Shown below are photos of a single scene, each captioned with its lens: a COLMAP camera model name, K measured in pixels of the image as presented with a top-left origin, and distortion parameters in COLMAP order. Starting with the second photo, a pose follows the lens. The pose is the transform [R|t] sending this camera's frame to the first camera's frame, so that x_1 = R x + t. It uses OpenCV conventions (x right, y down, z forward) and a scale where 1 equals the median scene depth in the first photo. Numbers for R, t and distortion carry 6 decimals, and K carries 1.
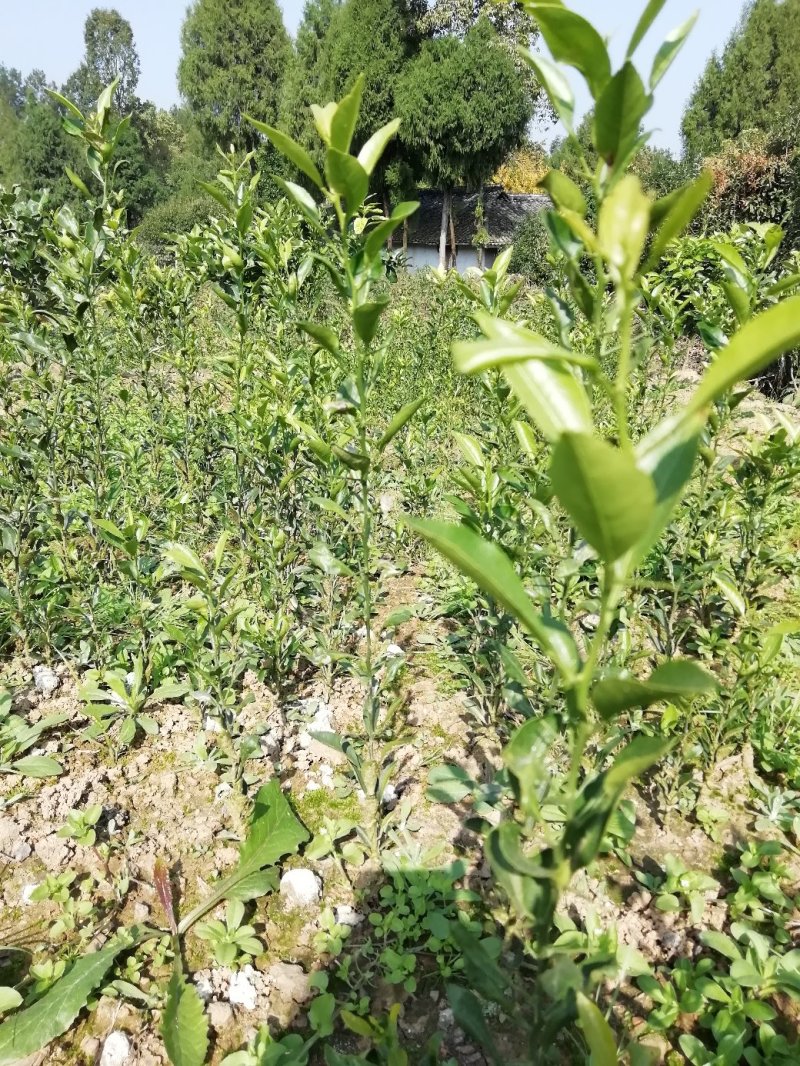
lens RADIAL K [[776.3, 0, 400.0], [0, 776.3, 533.0], [0, 0, 1]] dist [0.010239, -0.005180]
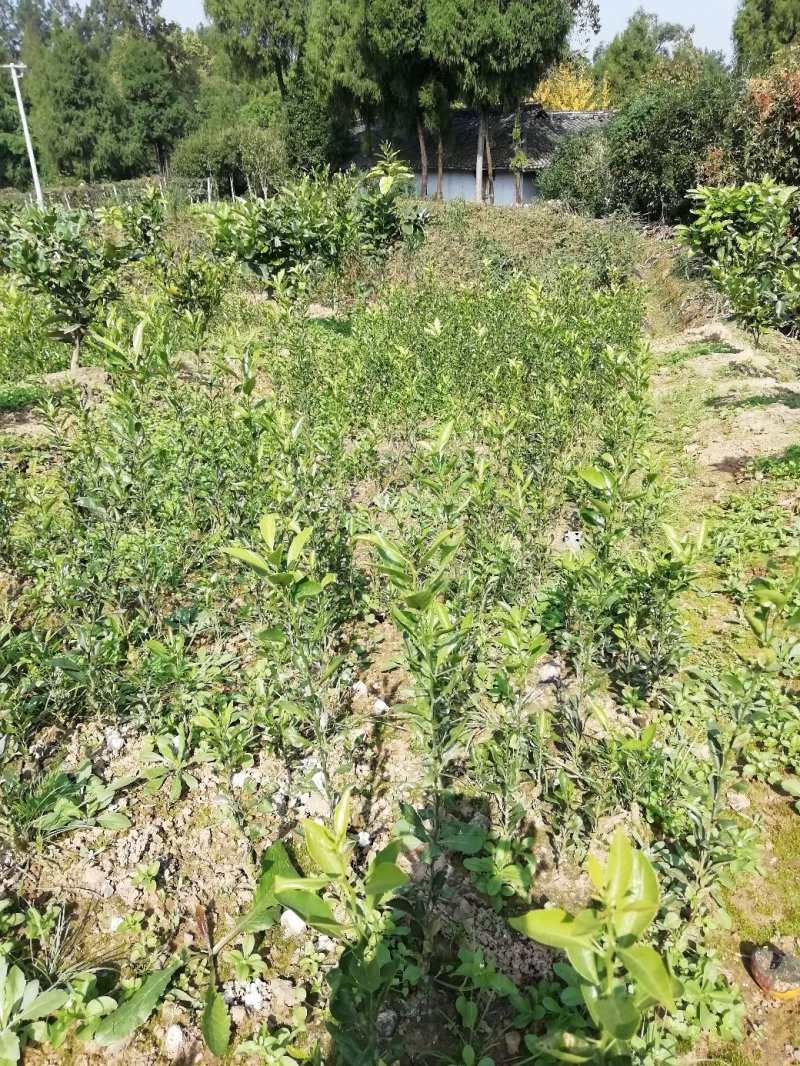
lens RADIAL K [[776.3, 0, 400.0], [0, 776.3, 533.0], [0, 0, 1]] dist [0.010239, -0.005180]
pose [[0.998325, -0.013878, -0.056169, 0.131878], [0.019039, 0.995539, 0.092410, -0.327509], [0.054636, -0.093325, 0.994136, -0.308193]]
